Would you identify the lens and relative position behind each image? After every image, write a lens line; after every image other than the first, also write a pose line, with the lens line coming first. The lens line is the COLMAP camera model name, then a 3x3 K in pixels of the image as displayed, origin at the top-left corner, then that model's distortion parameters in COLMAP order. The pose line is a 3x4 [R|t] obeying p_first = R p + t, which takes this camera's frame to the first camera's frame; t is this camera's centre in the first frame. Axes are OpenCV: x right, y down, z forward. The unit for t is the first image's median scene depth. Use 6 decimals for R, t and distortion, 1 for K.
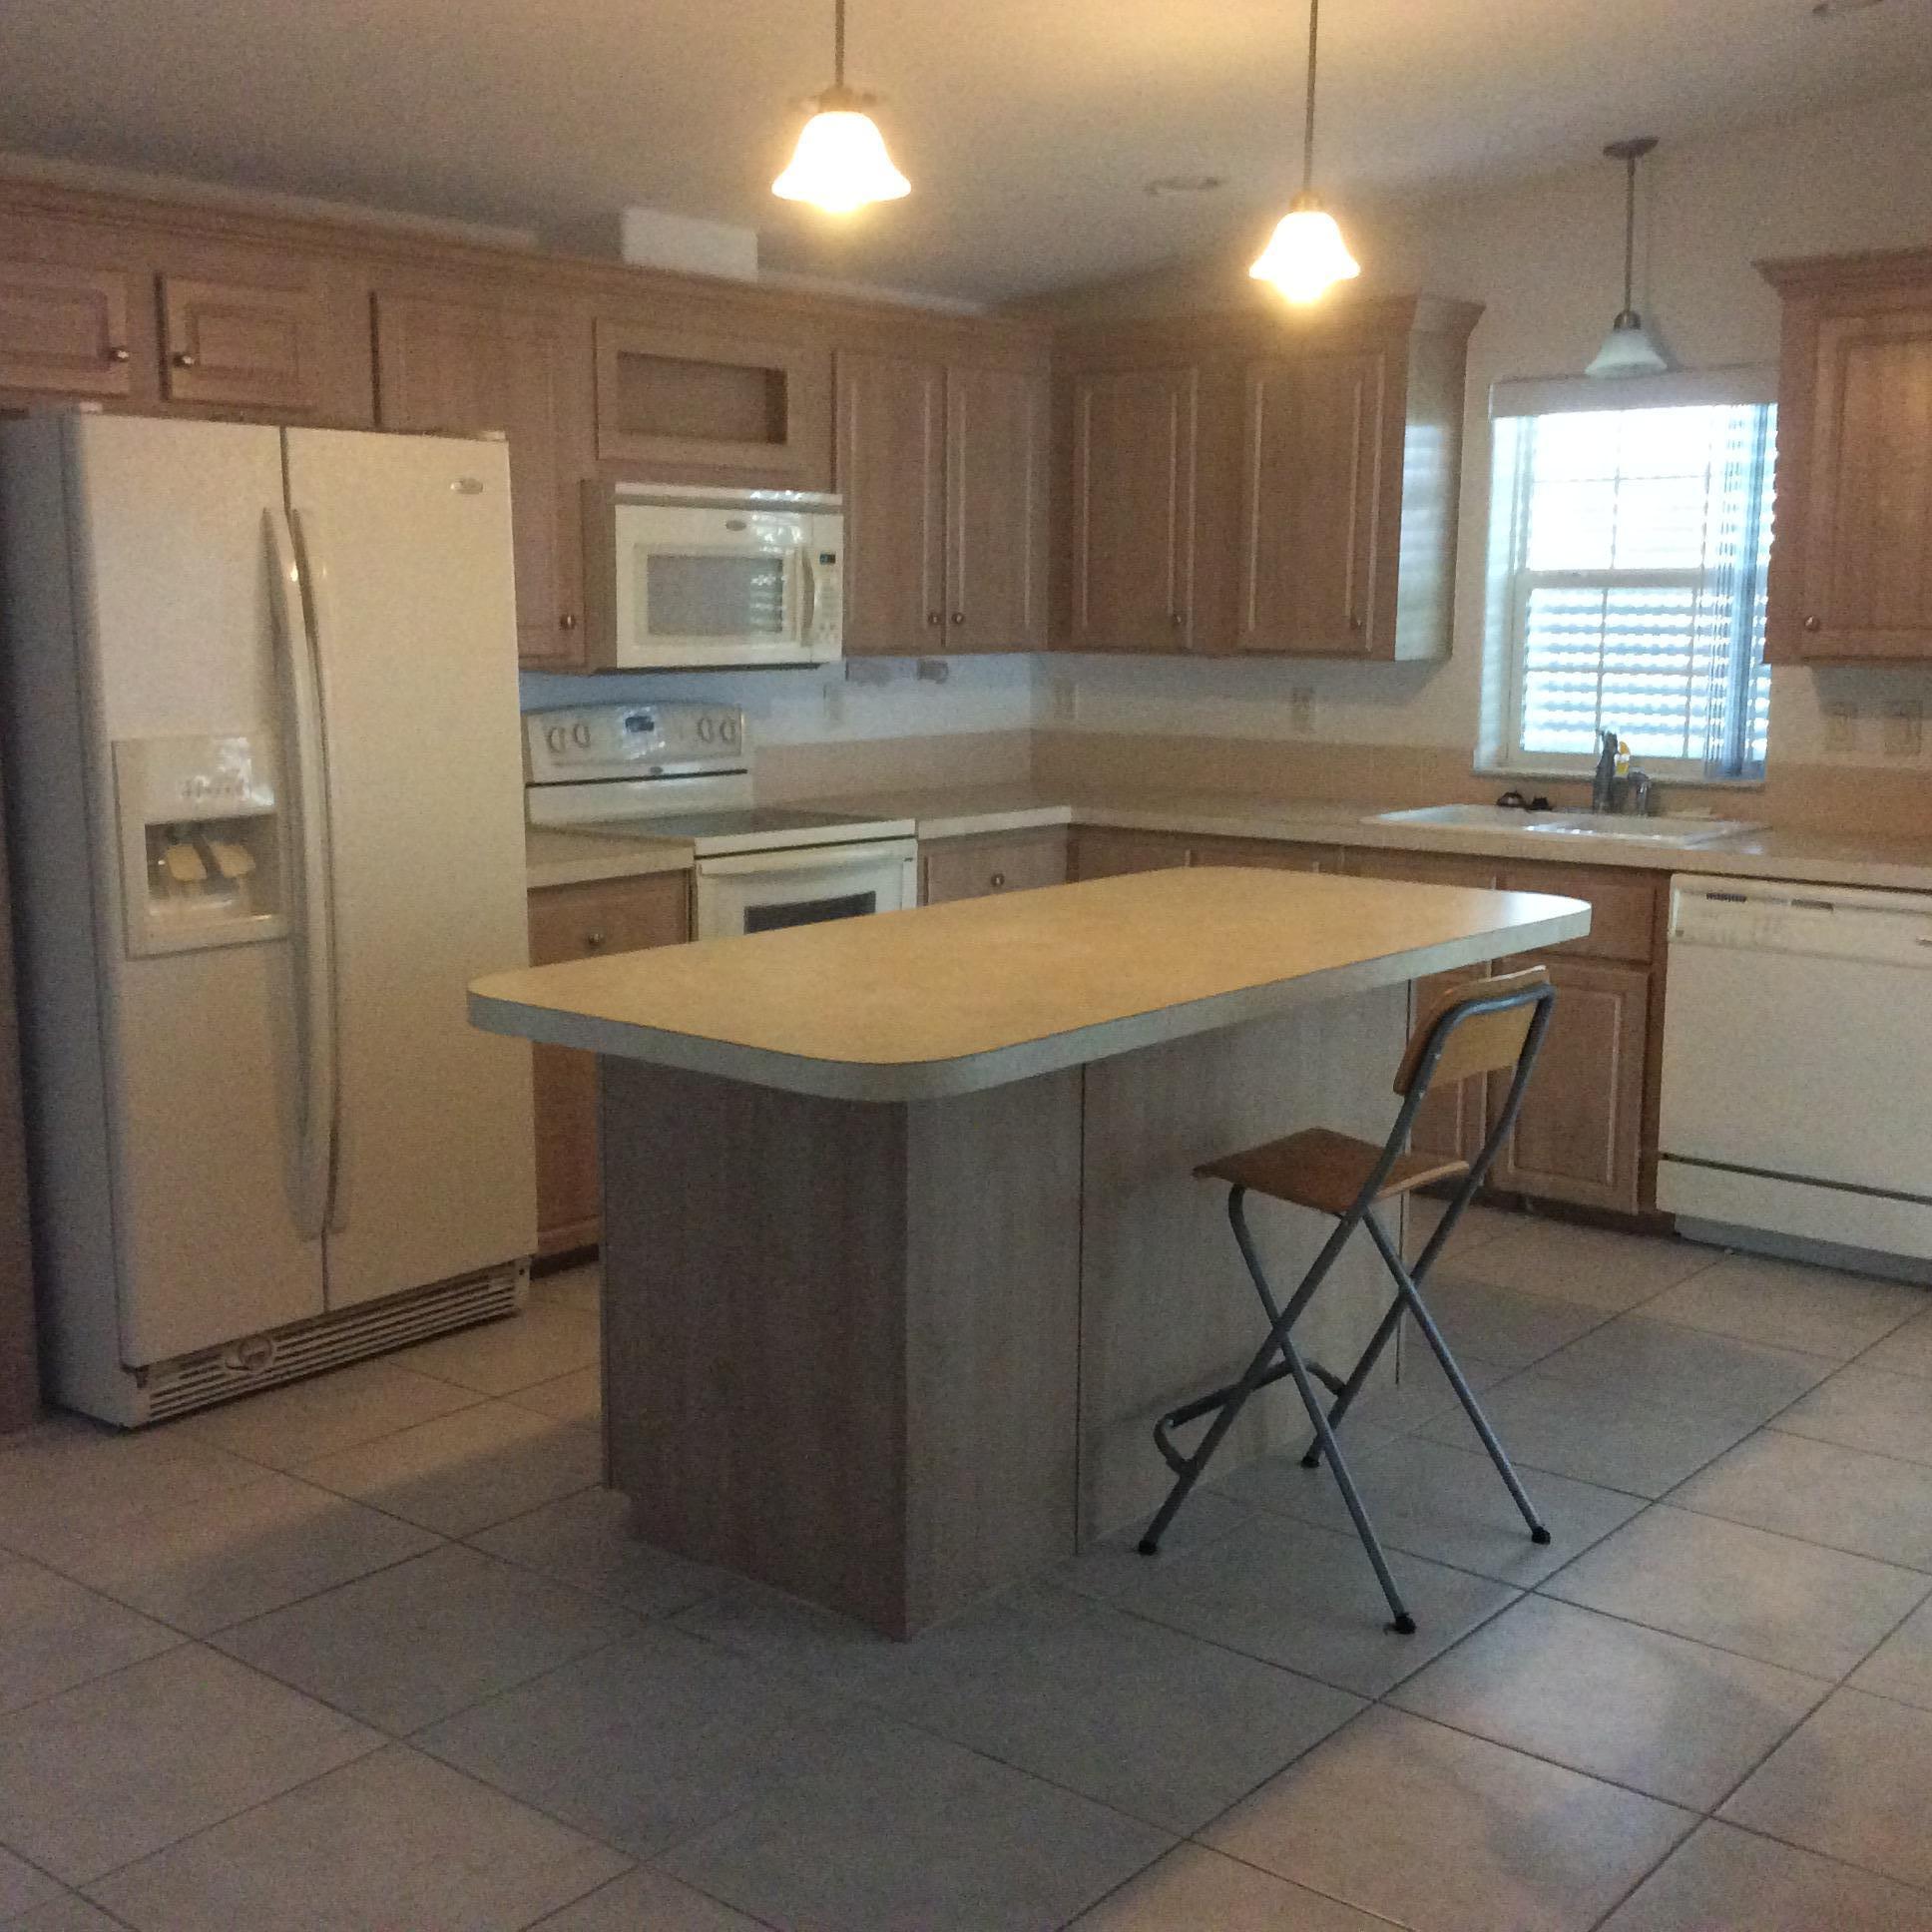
lens RADIAL K [[2231.7, 0, 966.0], [0, 2231.7, 966.0], [0, 0, 1]] dist [0.078885, -0.189755]
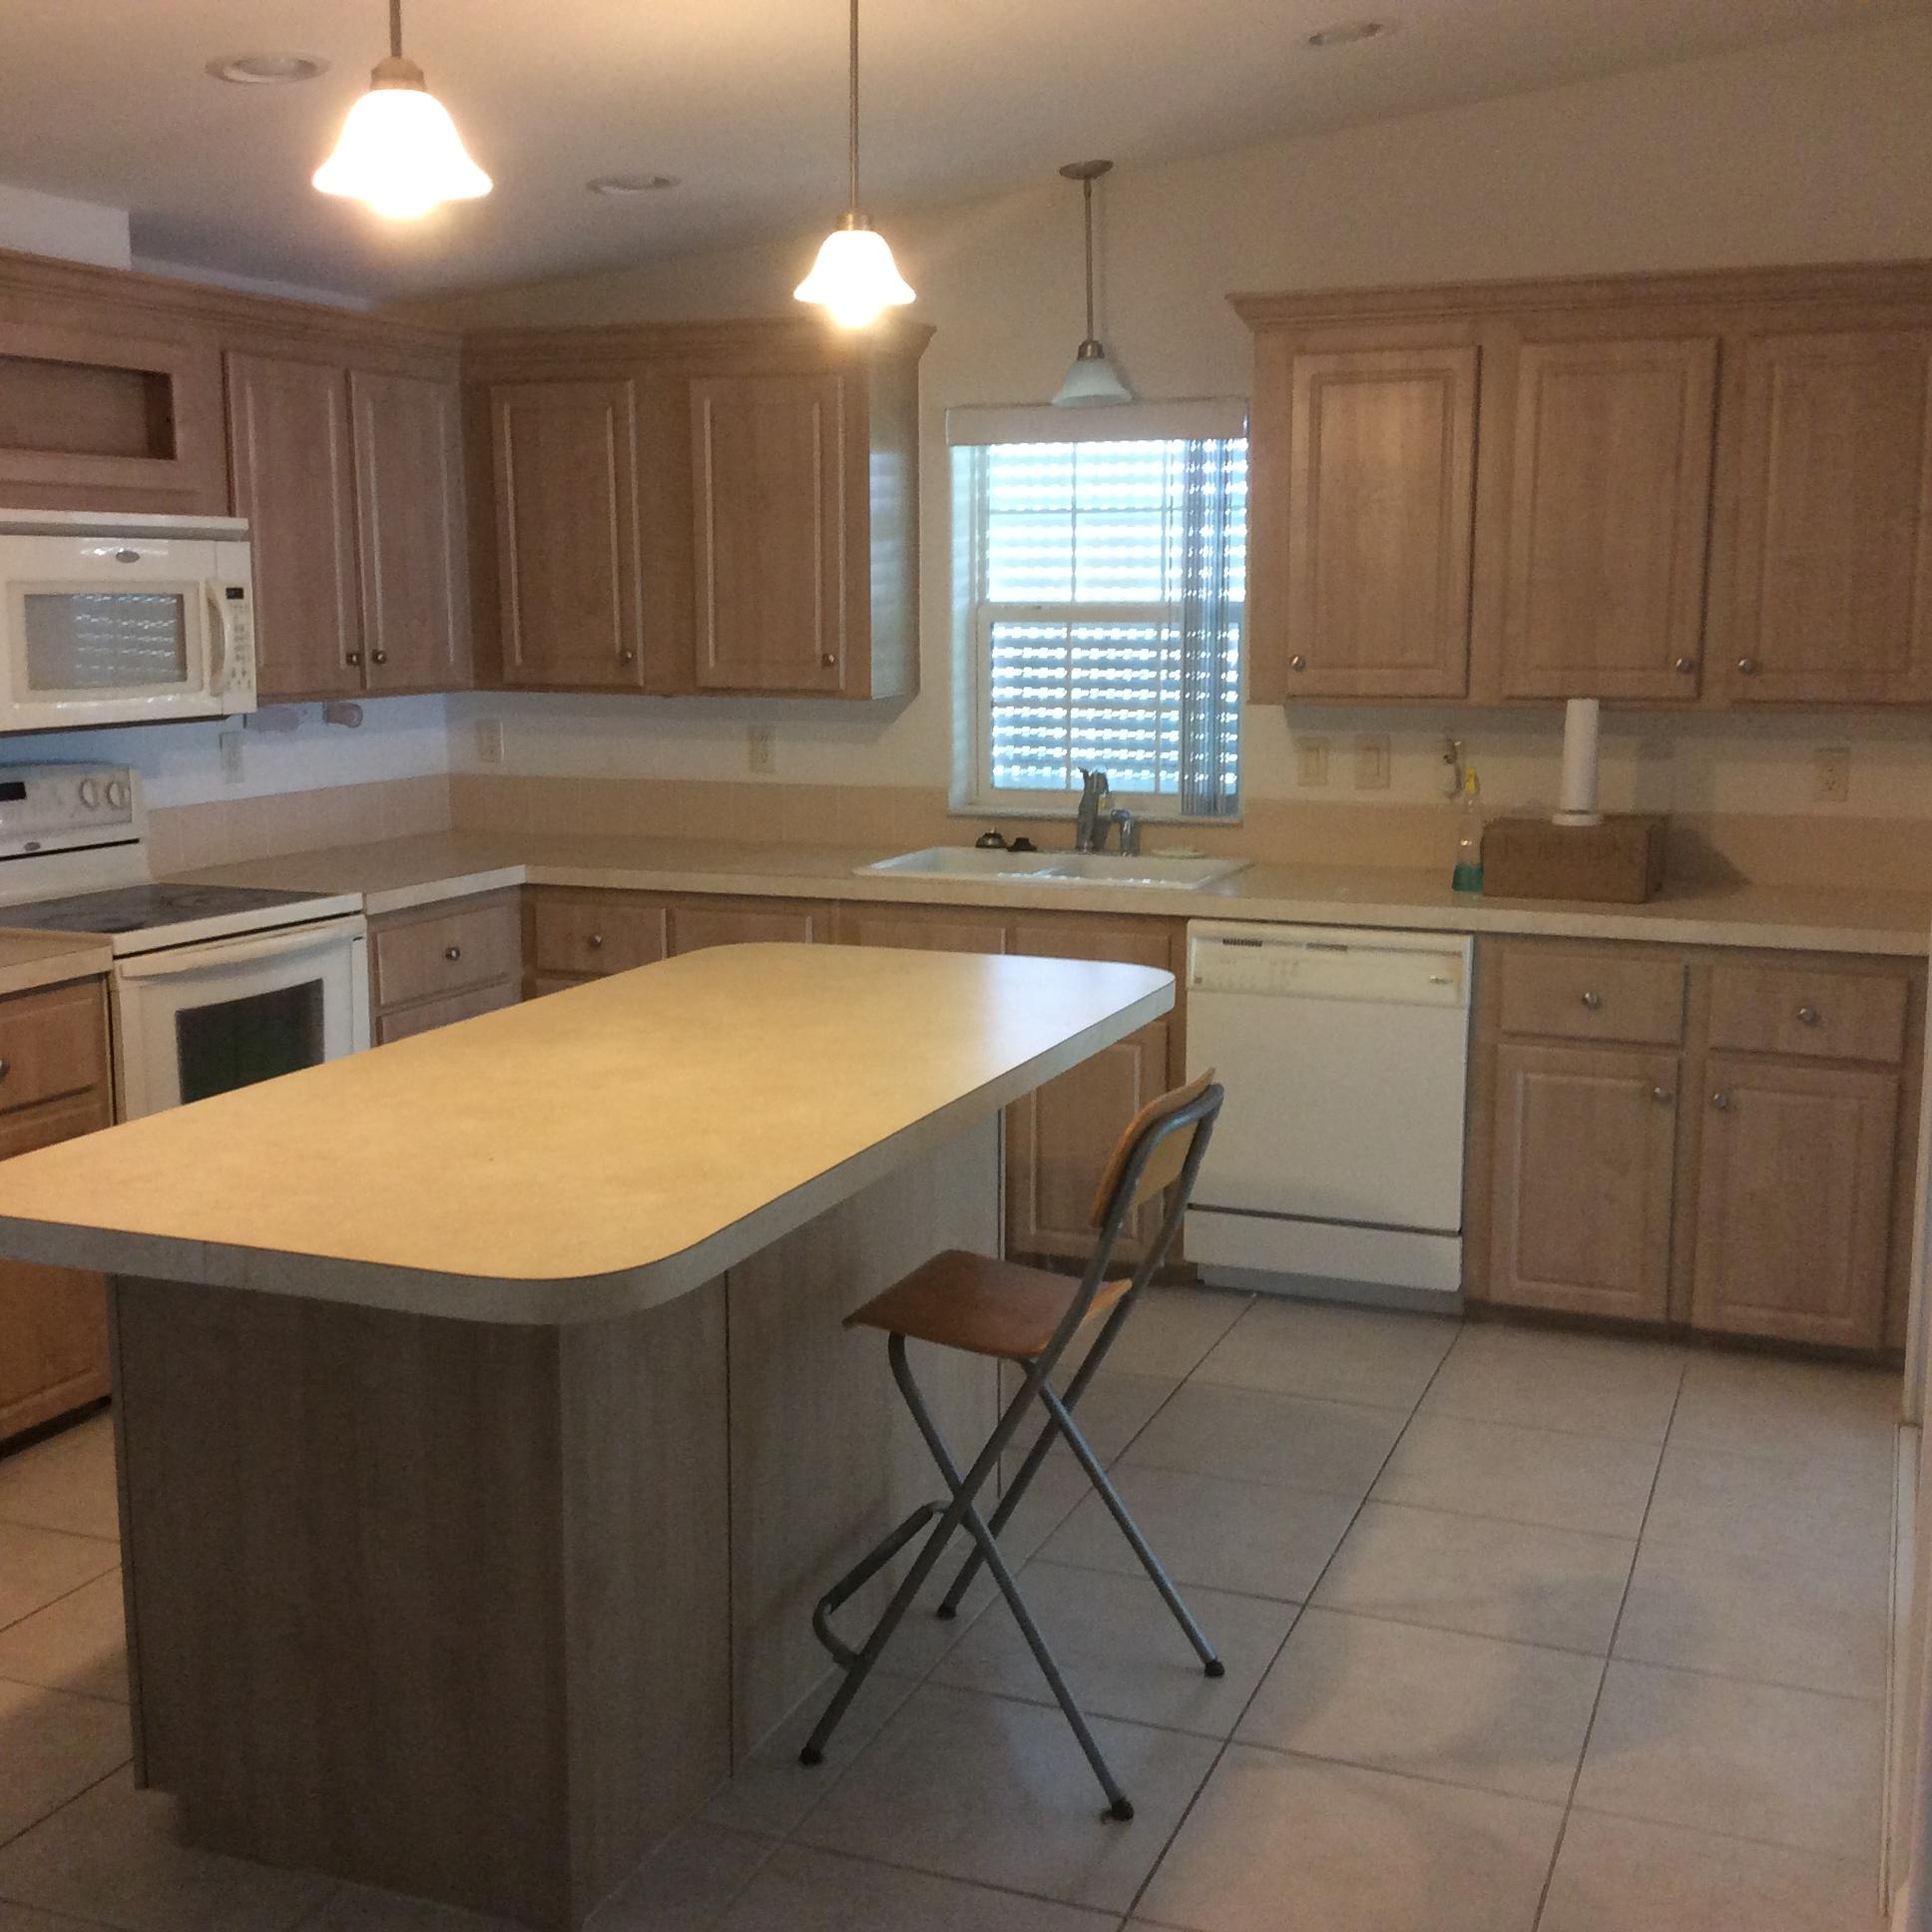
lens RADIAL K [[2231.7, 0, 966.0], [0, 2231.7, 966.0], [0, 0, 1]] dist [0.078885, -0.189755]
pose [[0.948327, -0.056672, 0.312193, -0.074252], [0.055187, 0.998383, 0.013598, -0.035757], [-0.312459, 0.004334, 0.949921, 0.093602]]
